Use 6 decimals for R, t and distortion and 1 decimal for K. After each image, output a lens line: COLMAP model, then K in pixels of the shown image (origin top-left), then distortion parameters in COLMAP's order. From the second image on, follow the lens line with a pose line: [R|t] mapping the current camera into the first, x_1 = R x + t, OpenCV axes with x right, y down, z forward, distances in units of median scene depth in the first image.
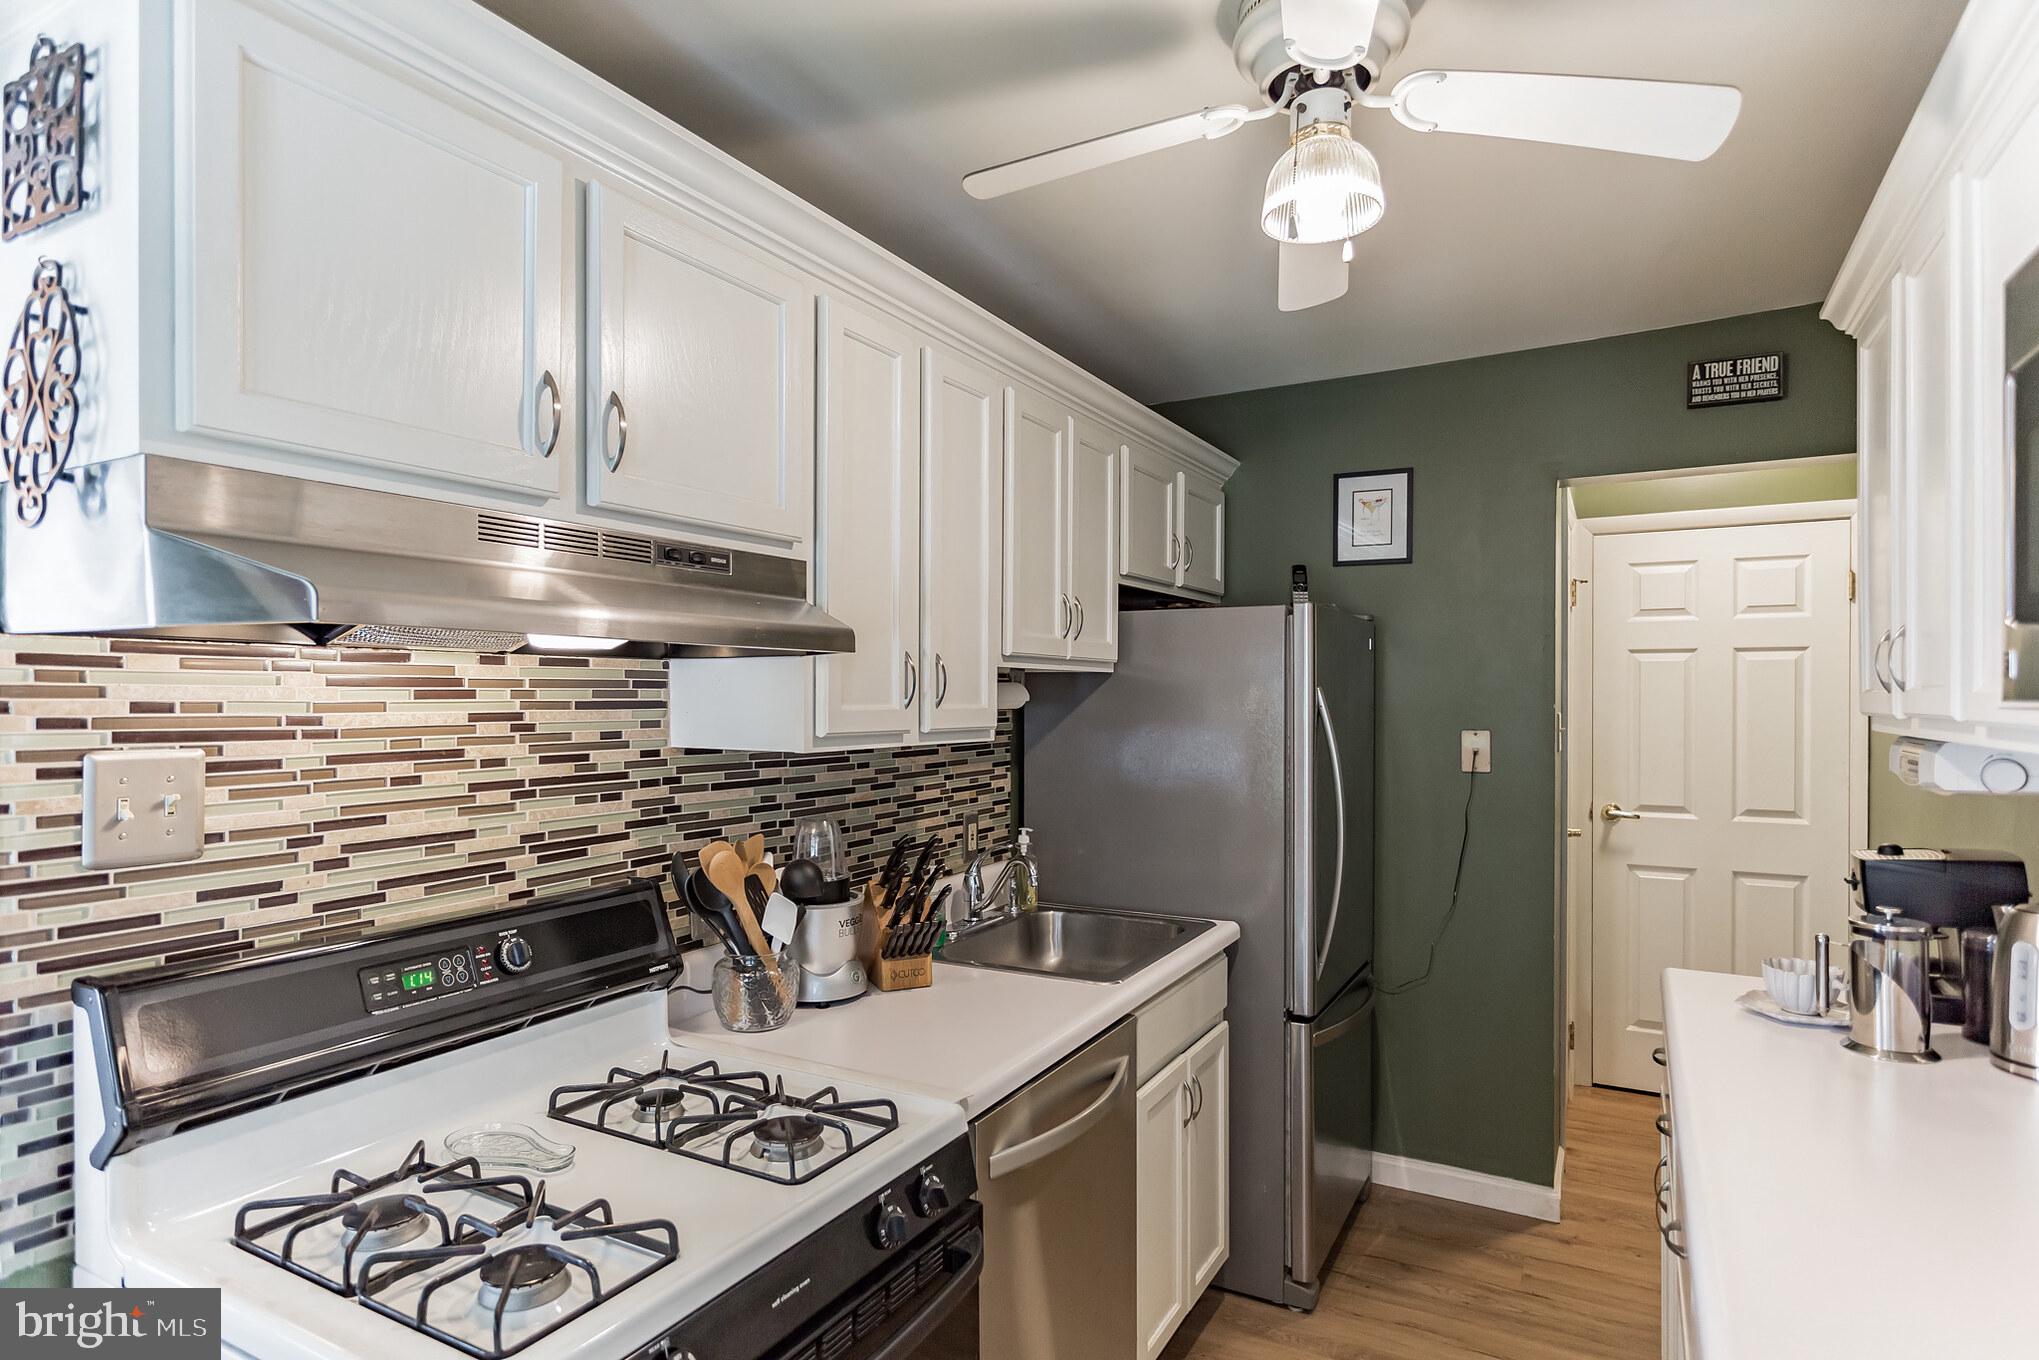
lens RADIAL K [[1098.8, 0, 1014.2], [0, 1098.8, 699.2], [0, 0, 1]] dist [-0.001318, -0.000197]
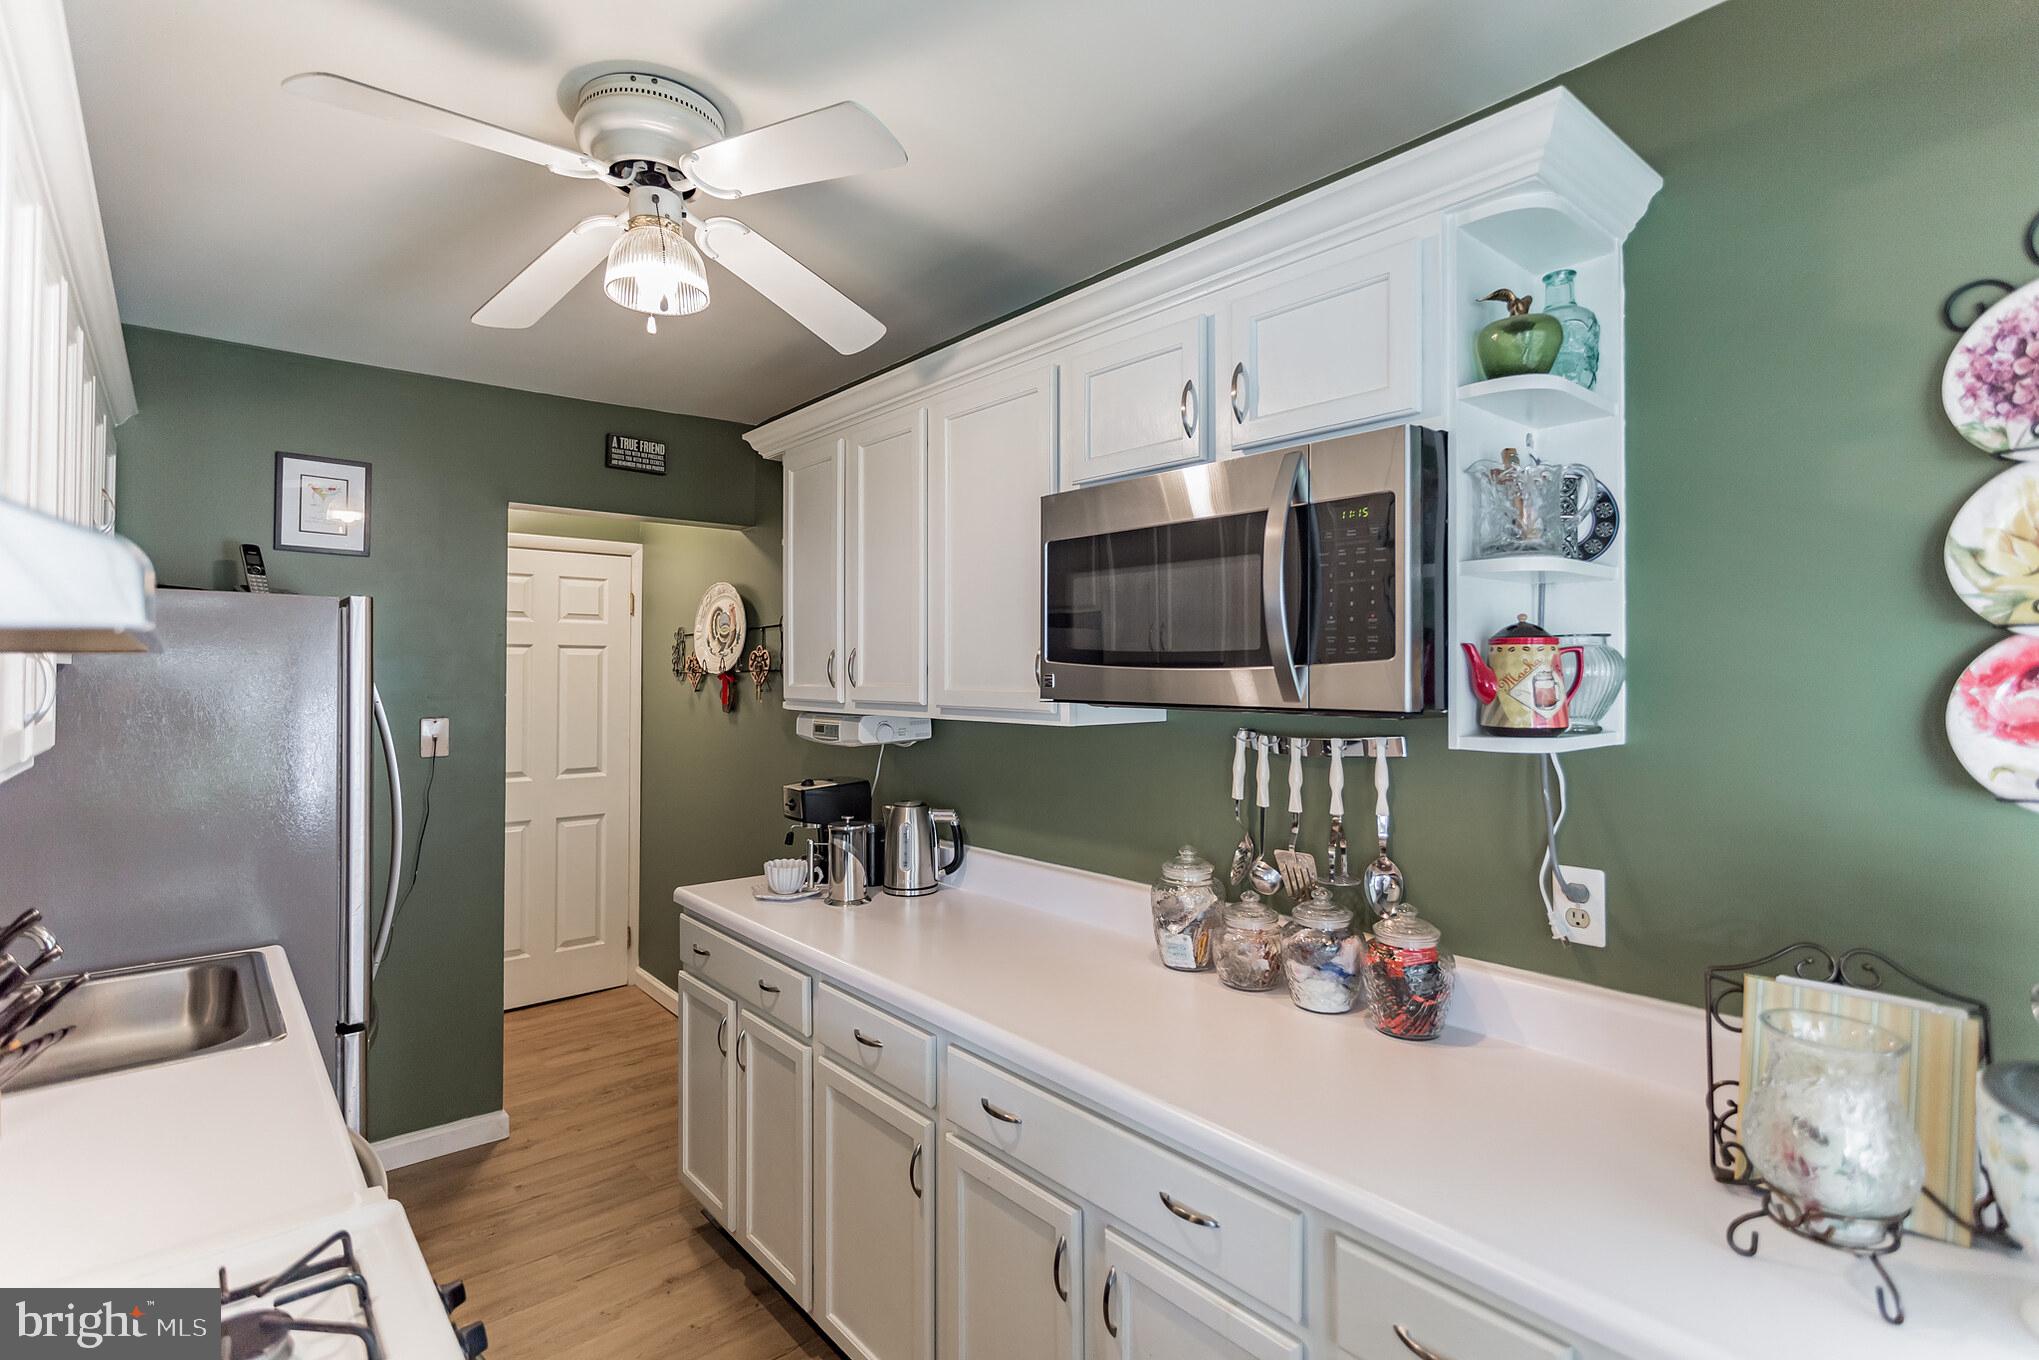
lens RADIAL K [[963.5, 0, 1014.0], [0, 963.5, 661.5], [0, 0, 1]] dist [-0.002336, -0.000575]
pose [[0.336802, 0.010611, 0.941516, -0.397405], [0.001324, 0.999930, -0.011743, -0.022462], [-0.941575, 0.005201, 0.336764, 0.198873]]
